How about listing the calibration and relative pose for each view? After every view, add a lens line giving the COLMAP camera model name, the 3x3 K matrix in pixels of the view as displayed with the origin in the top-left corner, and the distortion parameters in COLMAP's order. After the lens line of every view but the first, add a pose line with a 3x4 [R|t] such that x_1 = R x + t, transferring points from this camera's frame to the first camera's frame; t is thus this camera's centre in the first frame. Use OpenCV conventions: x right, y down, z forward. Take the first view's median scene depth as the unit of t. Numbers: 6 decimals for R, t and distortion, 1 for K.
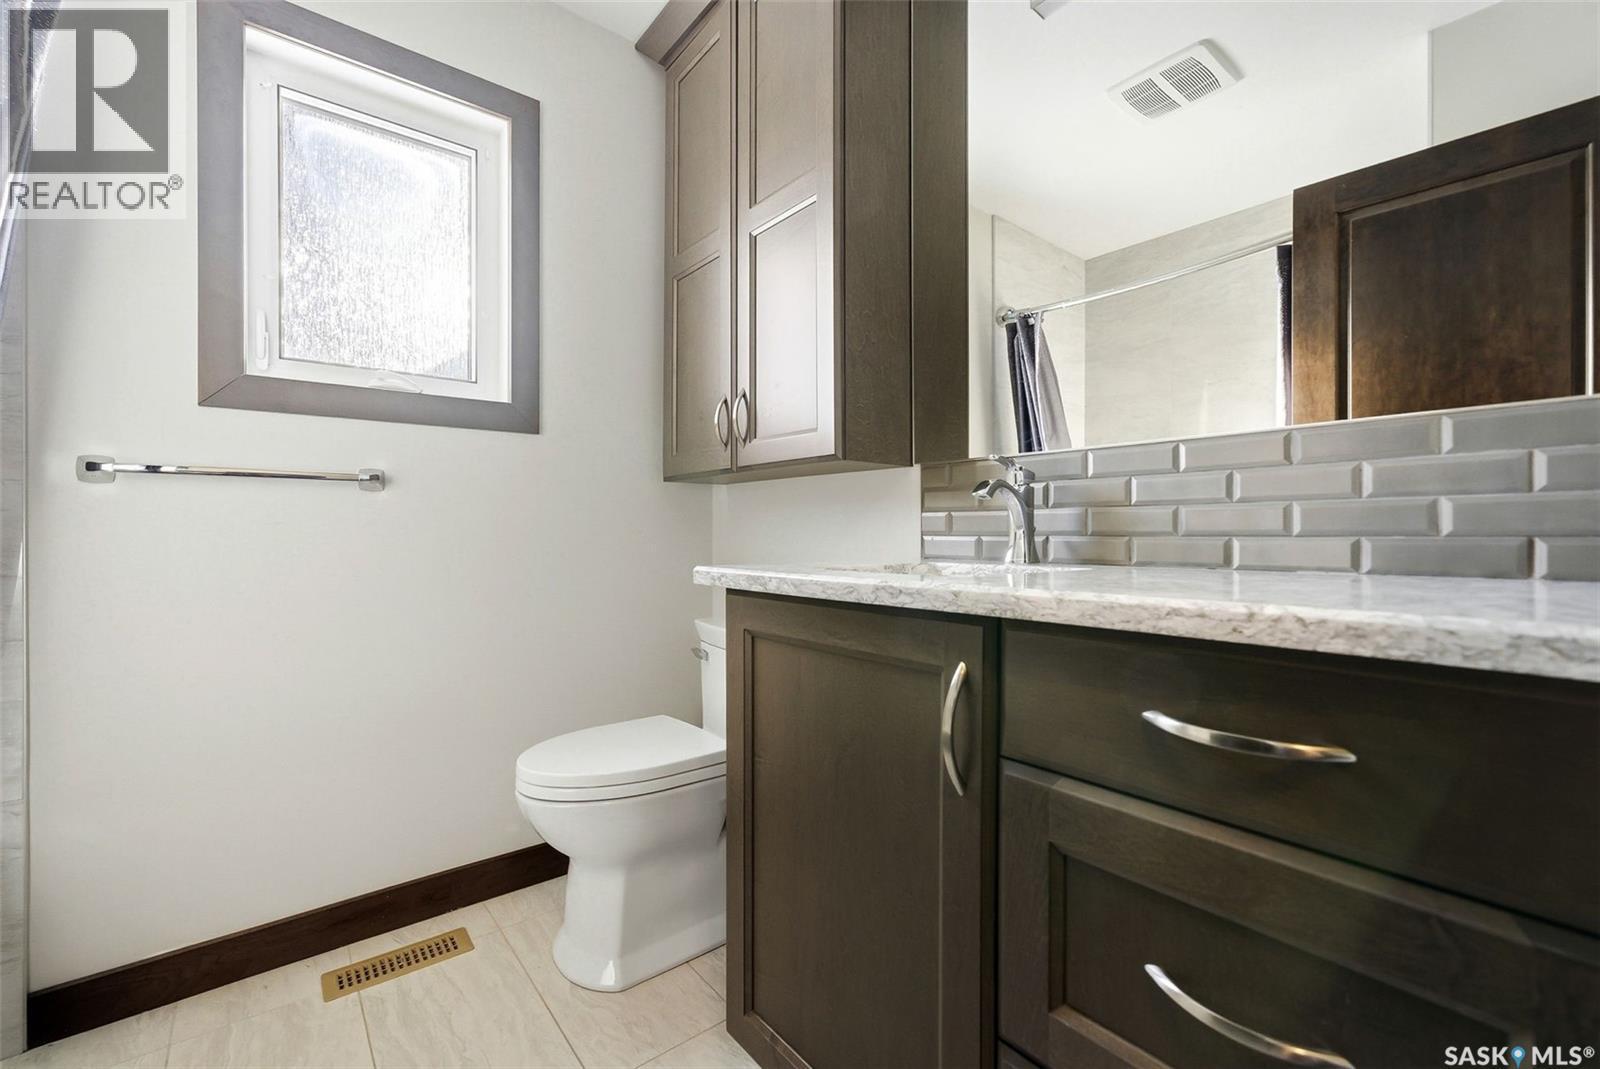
lens RADIAL K [[687.1, 0, 797.3], [0, 687.1, 538.8], [0, 0, 1]] dist [0.000596, -0.000009]
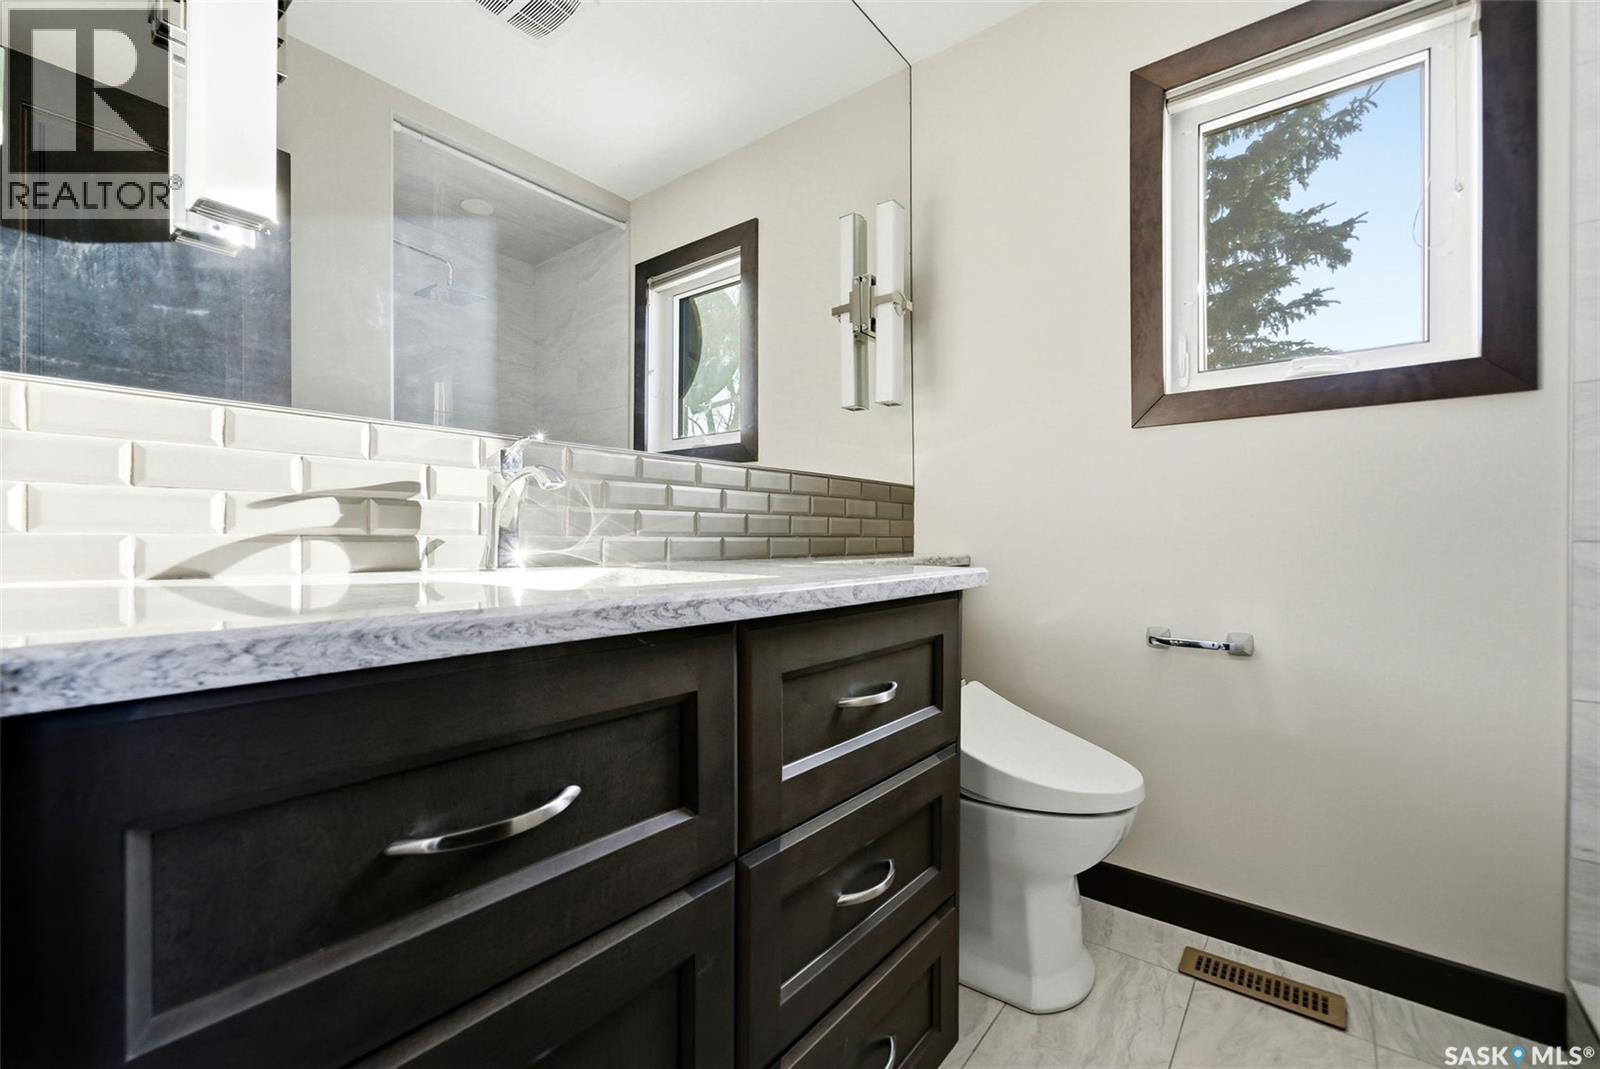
lens RADIAL K [[687.1, 0, 794.8], [0, 687.1, 539.0], [0, 0, 1]] dist [0.000596, -0.000009]
pose [[0.214268, 0.000158, -0.976775, 0.186977], [-0.001692, 0.999999, -0.000210, 0.000325], [0.976773, 0.001697, 0.214268, 0.148746]]
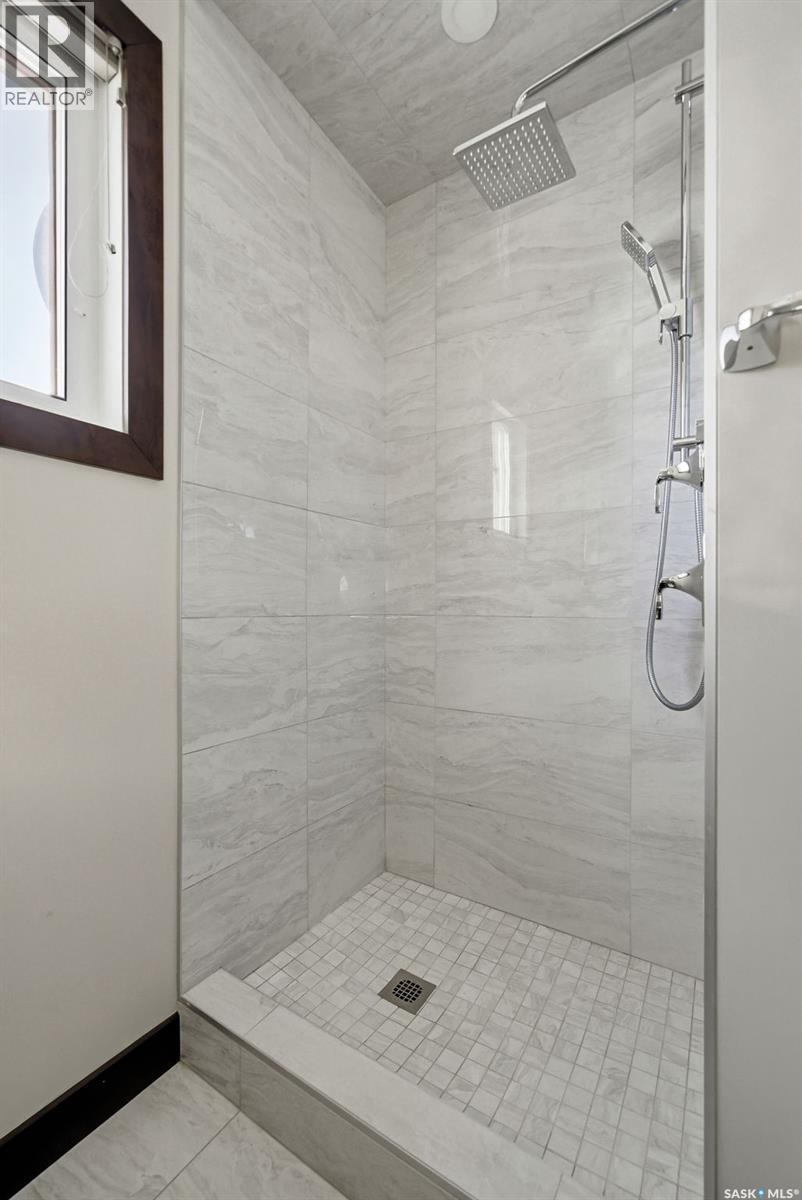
lens RADIAL K [[515.3, 0, 401.0], [0, 515.3, 605.3], [0, 0, 1]] dist [0.000596, -0.000009]
pose [[0.948275, -0.002412, 0.317441, -0.399941], [-0.000045, 0.999970, 0.007731, -0.023663], [-0.317450, -0.007345, 0.948246, 0.486193]]
